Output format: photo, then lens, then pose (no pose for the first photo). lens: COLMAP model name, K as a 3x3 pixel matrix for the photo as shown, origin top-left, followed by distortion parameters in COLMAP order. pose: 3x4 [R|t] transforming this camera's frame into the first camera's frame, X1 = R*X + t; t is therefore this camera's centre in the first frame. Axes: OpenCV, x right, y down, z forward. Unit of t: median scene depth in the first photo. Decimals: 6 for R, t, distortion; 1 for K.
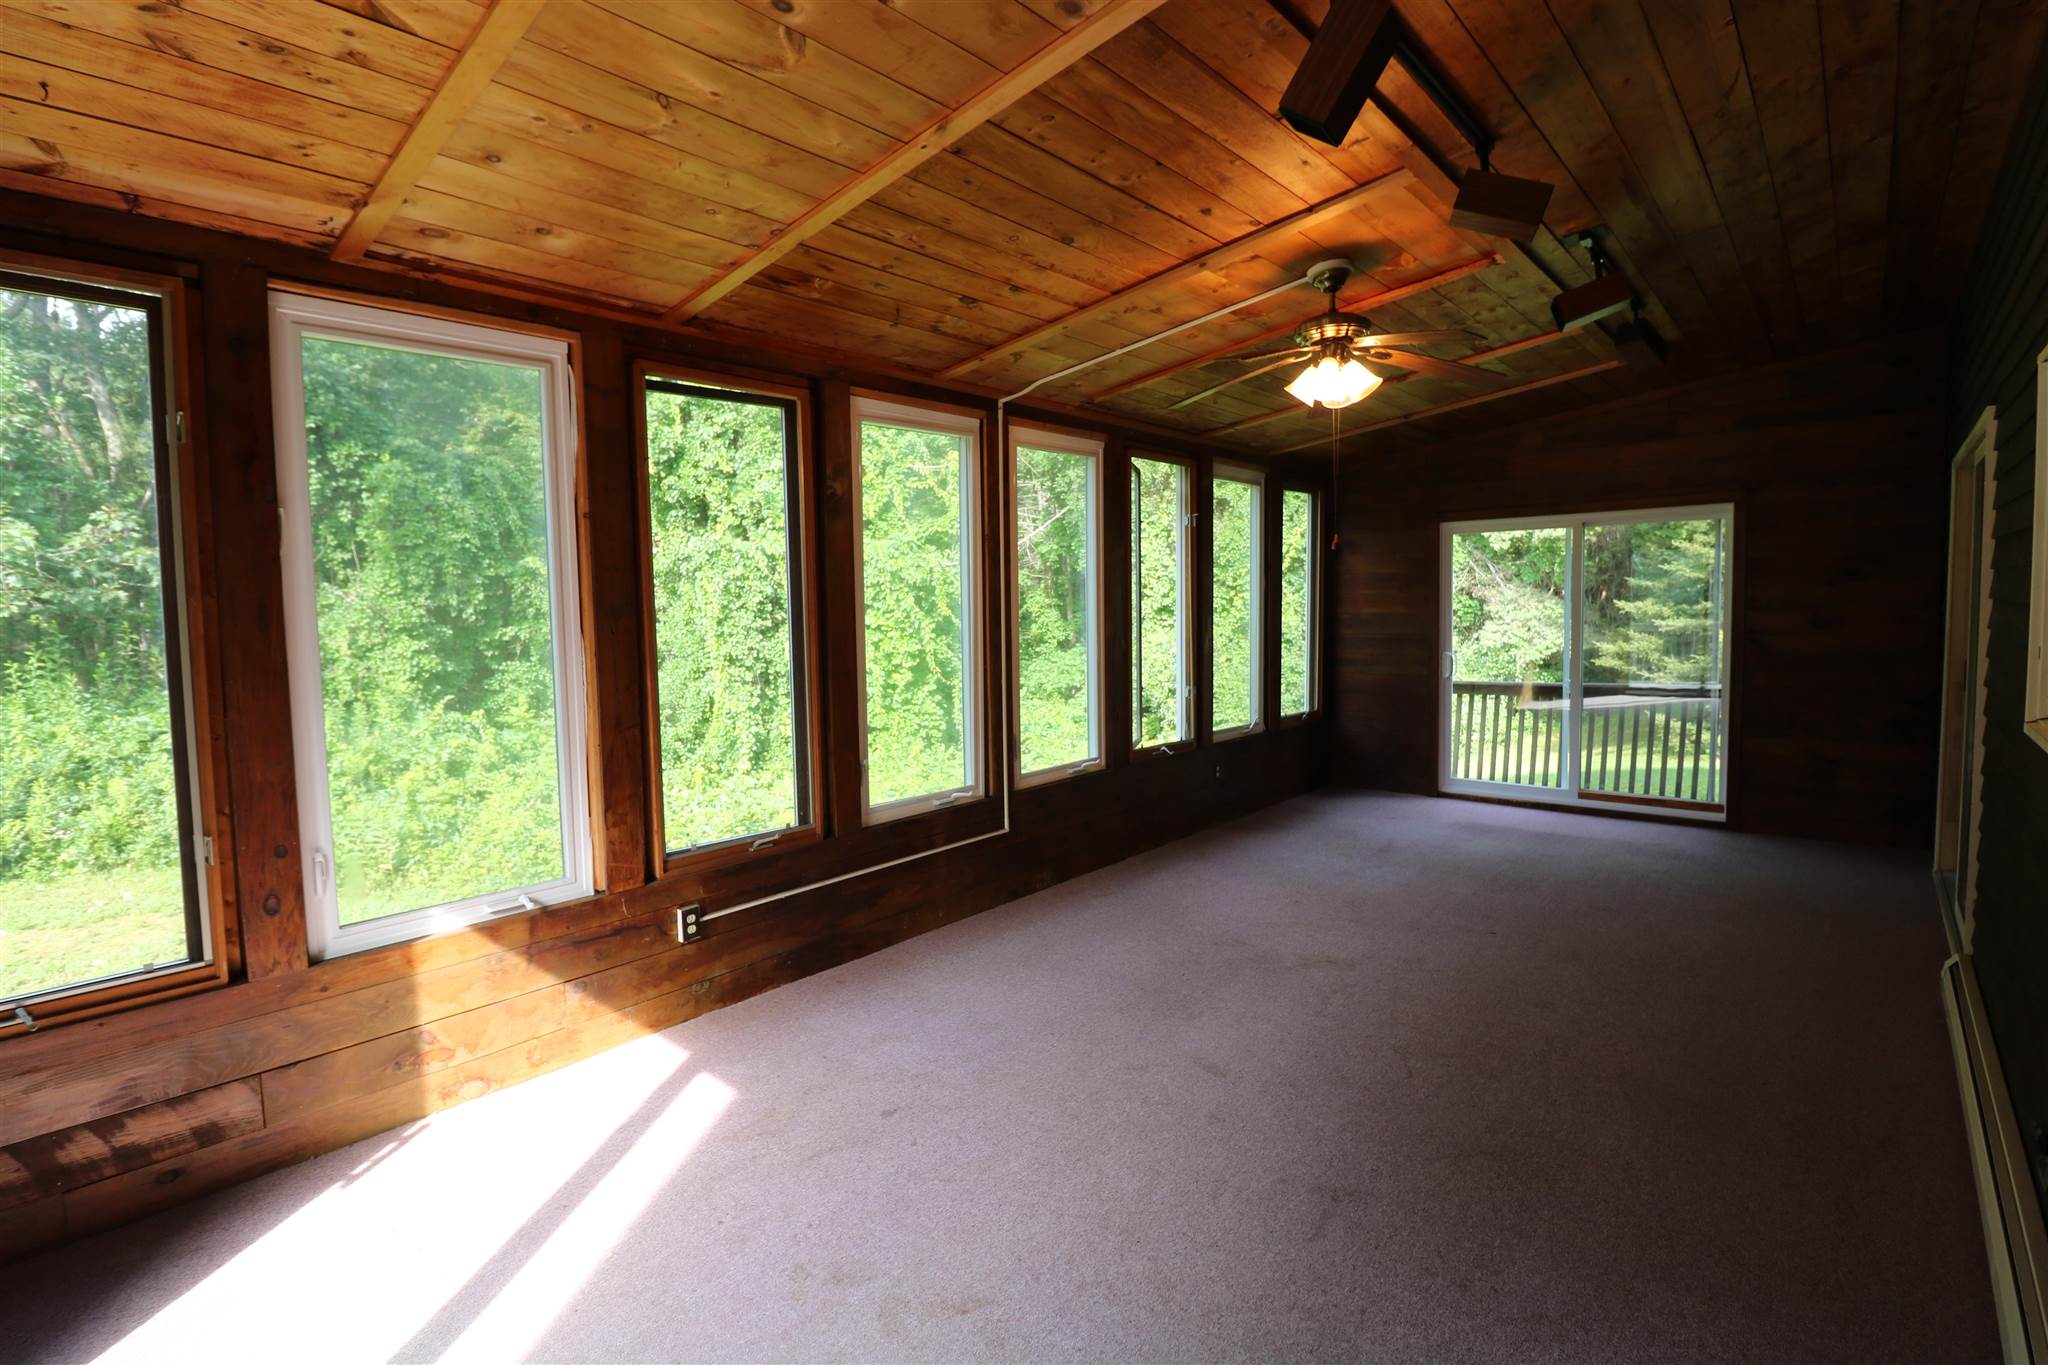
lens RADIAL K [[944.2, 0, 1027.1], [0, 944.2, 661.2], [0, 0, 1]] dist [0.001723, -0.015888]
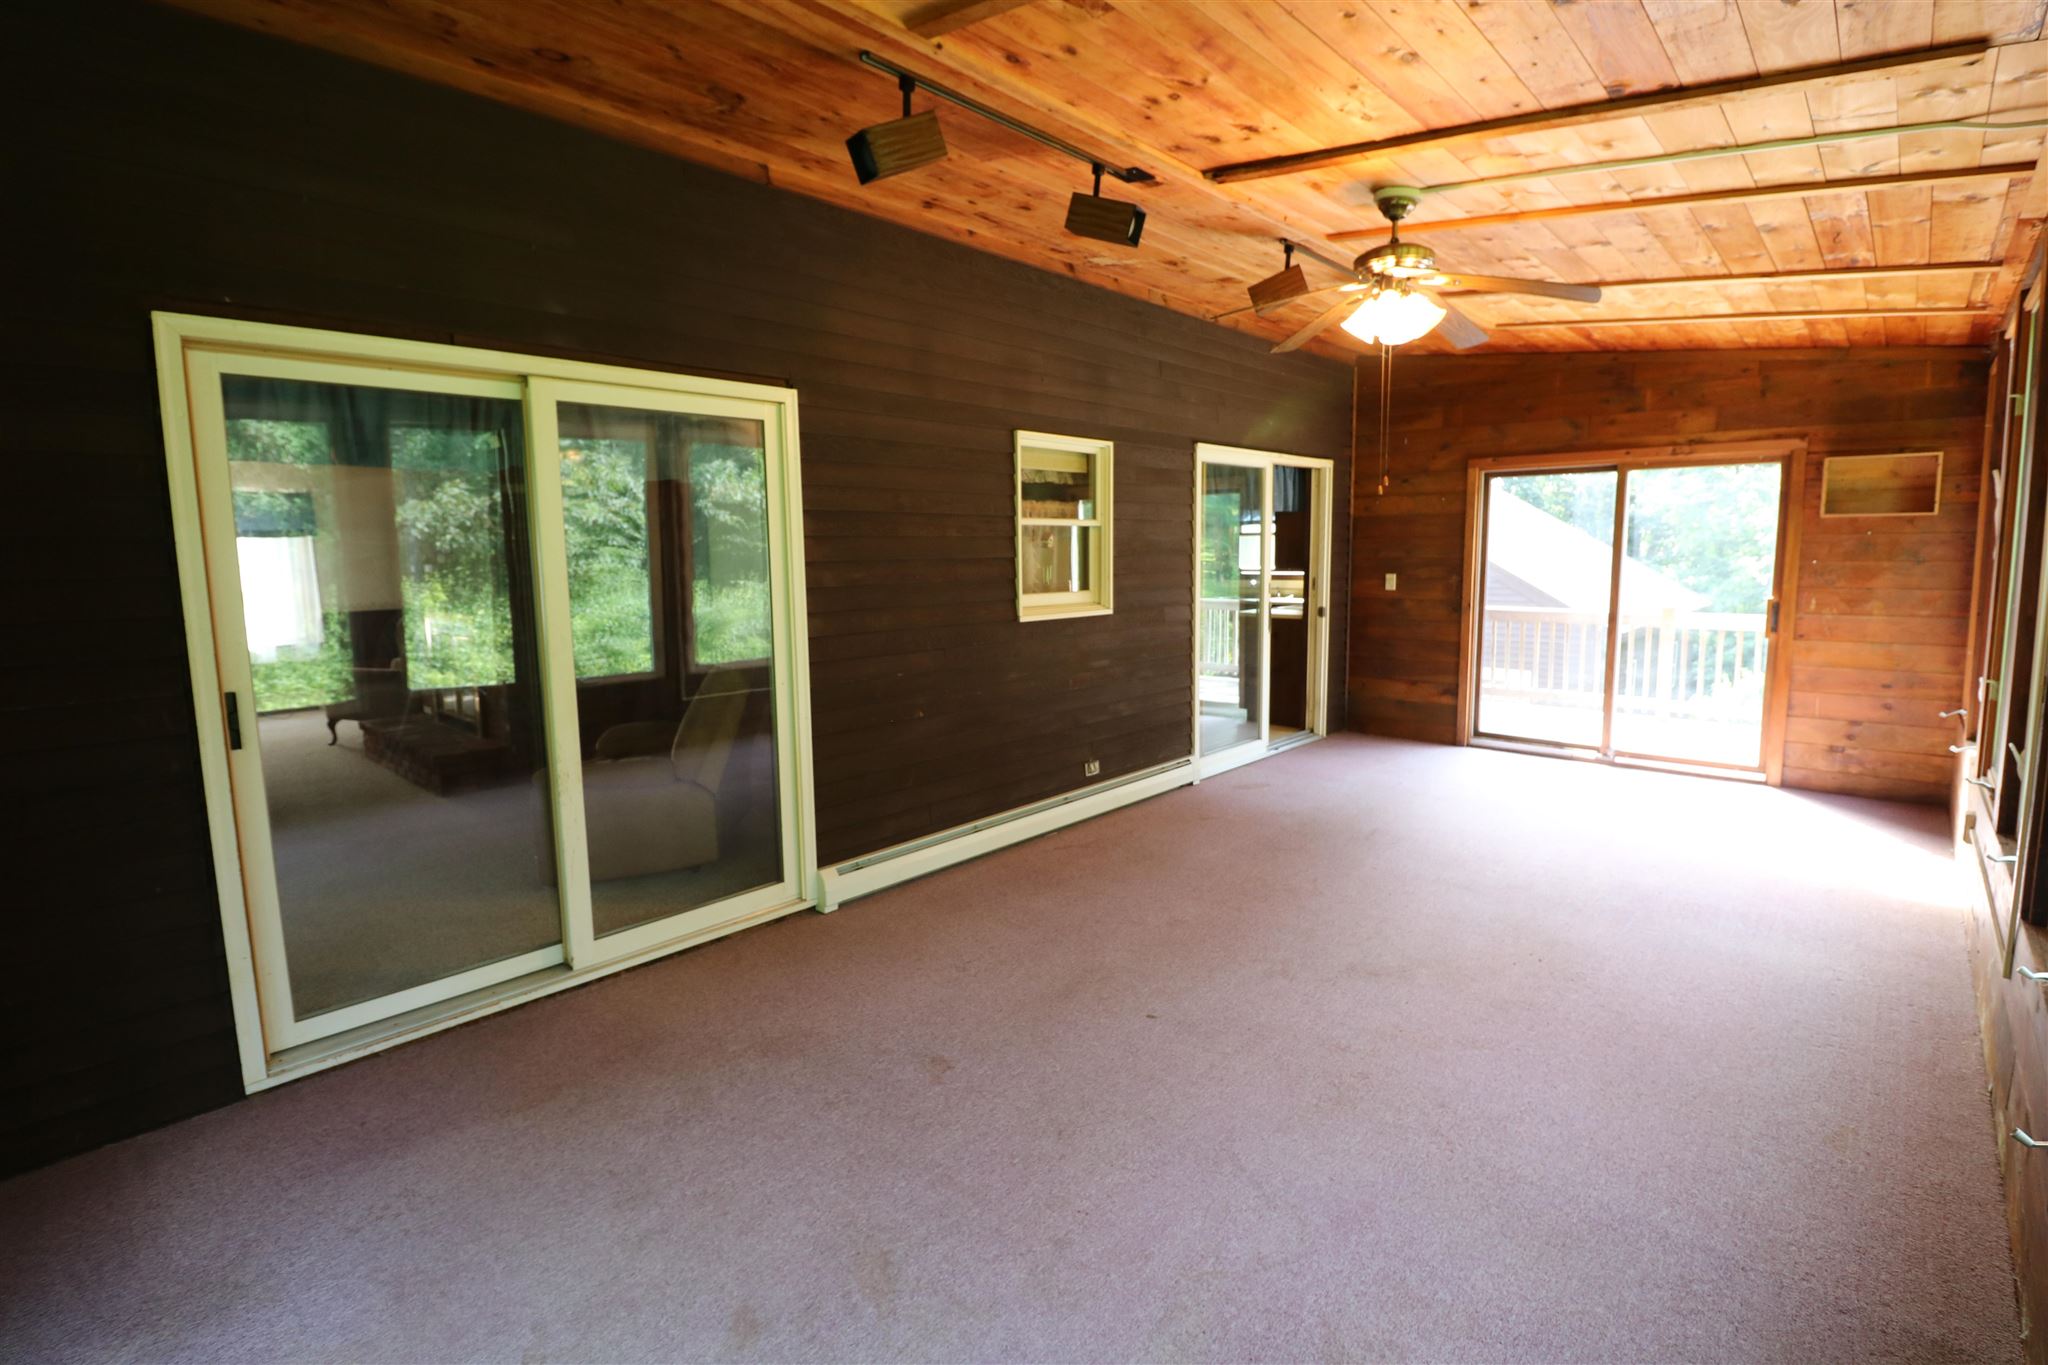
lens RADIAL K [[944.2, 0, 1027.1], [0, 944.2, 661.2], [0, 0, 1]] dist [0.001723, -0.015888]
pose [[-0.999233, 0.026983, 0.028380, 0.448866], [0.031686, 0.982966, 0.181036, -0.090426], [-0.023011, 0.181797, -0.983067, 1.335184]]
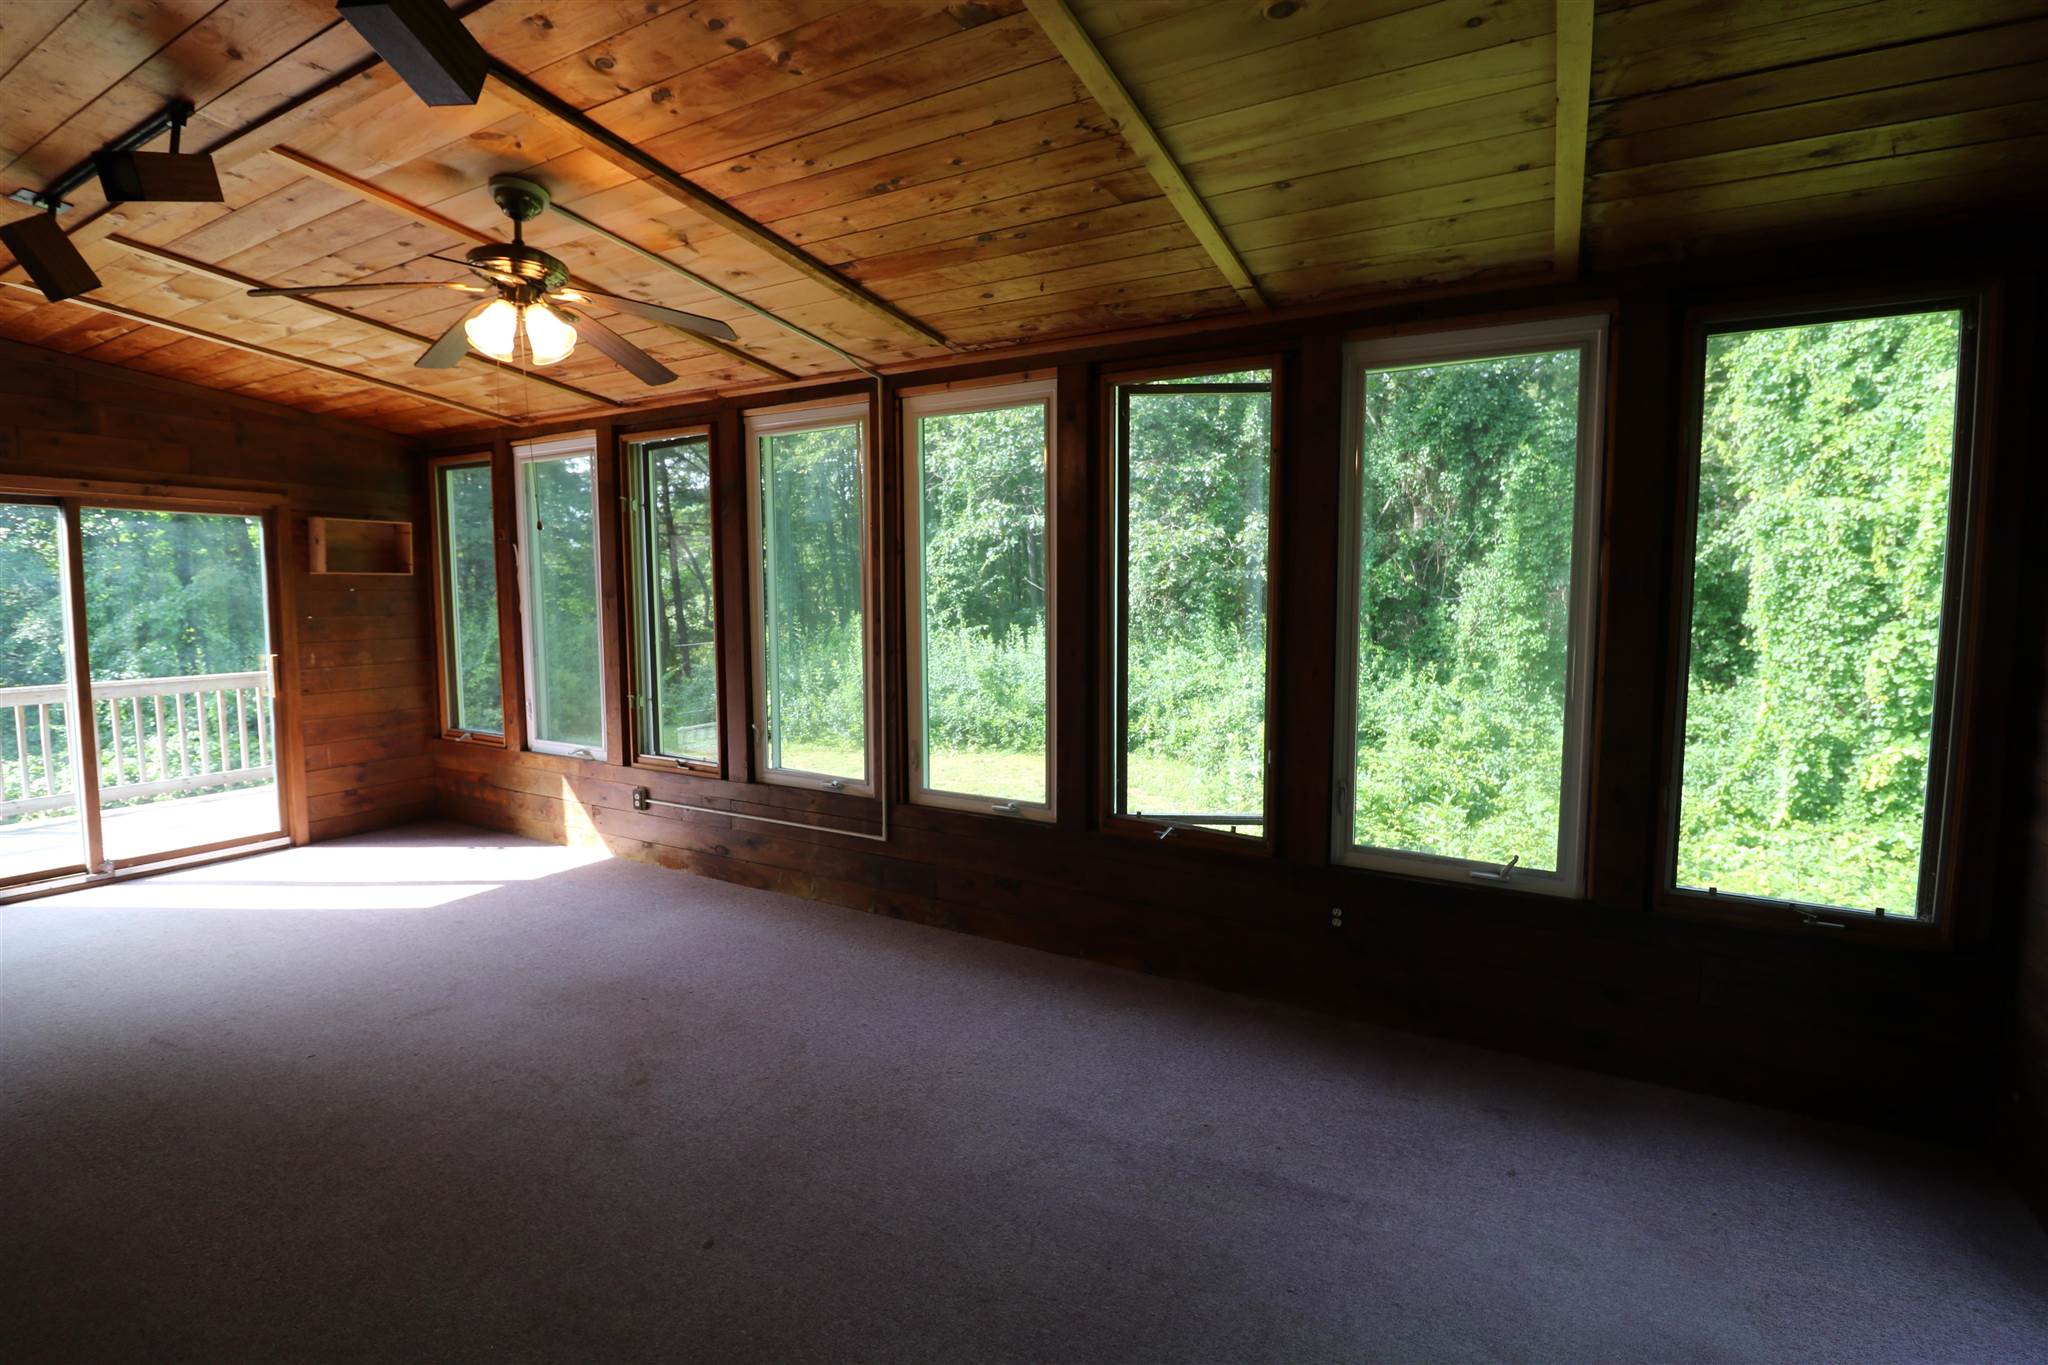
lens RADIAL K [[944.2, 0, 1027.1], [0, 944.2, 661.2], [0, 0, 1]] dist [0.001723, -0.015888]
pose [[0.202072, 0.090927, -0.975141, 0.811279], [-0.066715, 0.994646, 0.078921, -0.071114], [0.977096, 0.049109, 0.207057, 0.842248]]
